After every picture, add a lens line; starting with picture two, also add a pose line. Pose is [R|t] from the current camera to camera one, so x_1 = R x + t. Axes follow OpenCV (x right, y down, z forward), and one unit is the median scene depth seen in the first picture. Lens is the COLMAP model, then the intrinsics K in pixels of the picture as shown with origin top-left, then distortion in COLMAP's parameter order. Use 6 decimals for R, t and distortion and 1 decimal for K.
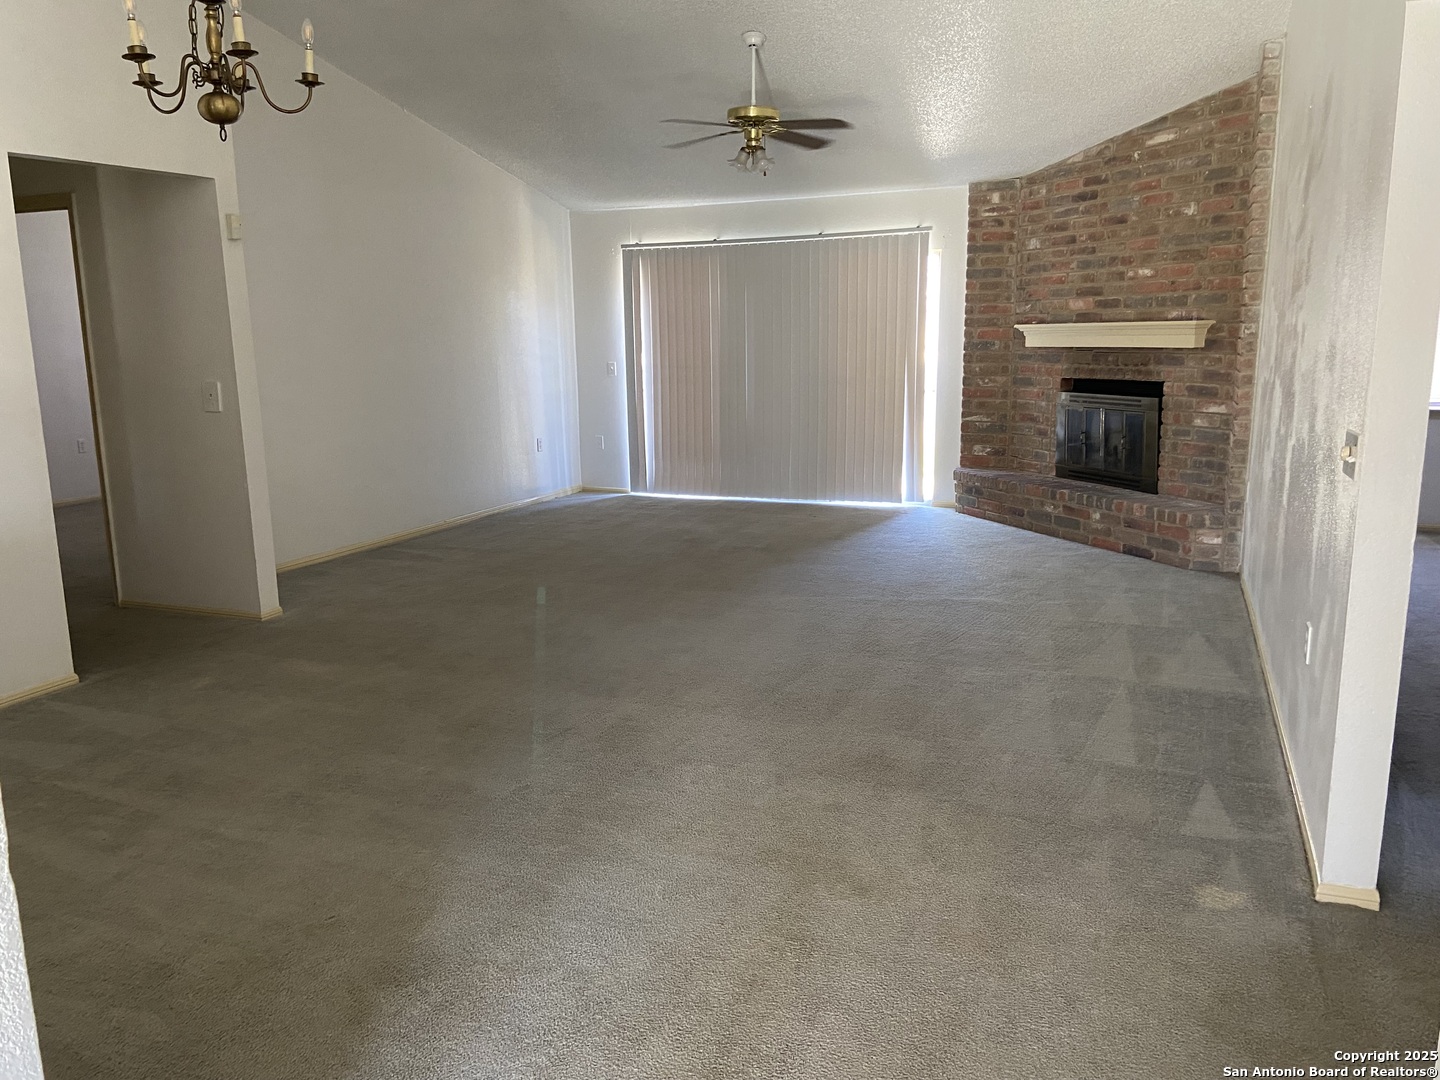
lens RADIAL K [[1078.7, 0, 720.0], [0, 1078.7, 517.8], [0, 0, 1]] dist [0.115278, -0.138552]
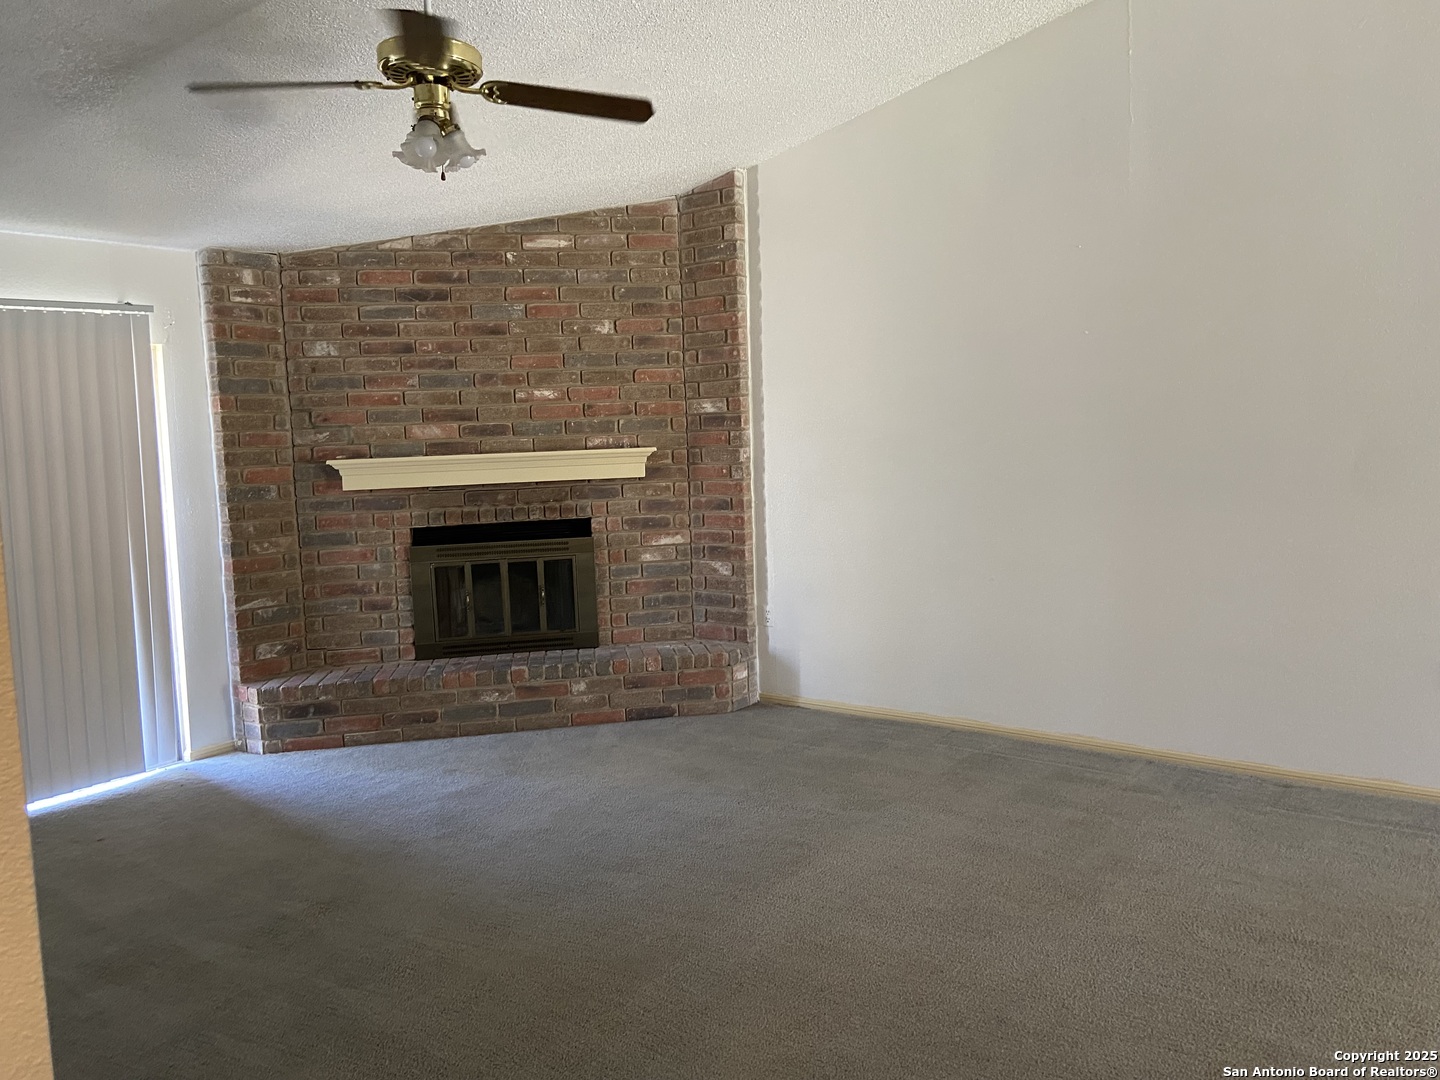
lens RADIAL K [[1078.7, 0, 720.0], [0, 1078.7, 517.8], [0, 0, 1]] dist [0.115278, -0.138552]
pose [[0.238357, -0.074326, 0.968329, -0.380590], [0.202450, 0.978965, 0.025308, -0.118349], [-0.949842, 0.190006, 0.248391, 0.651134]]
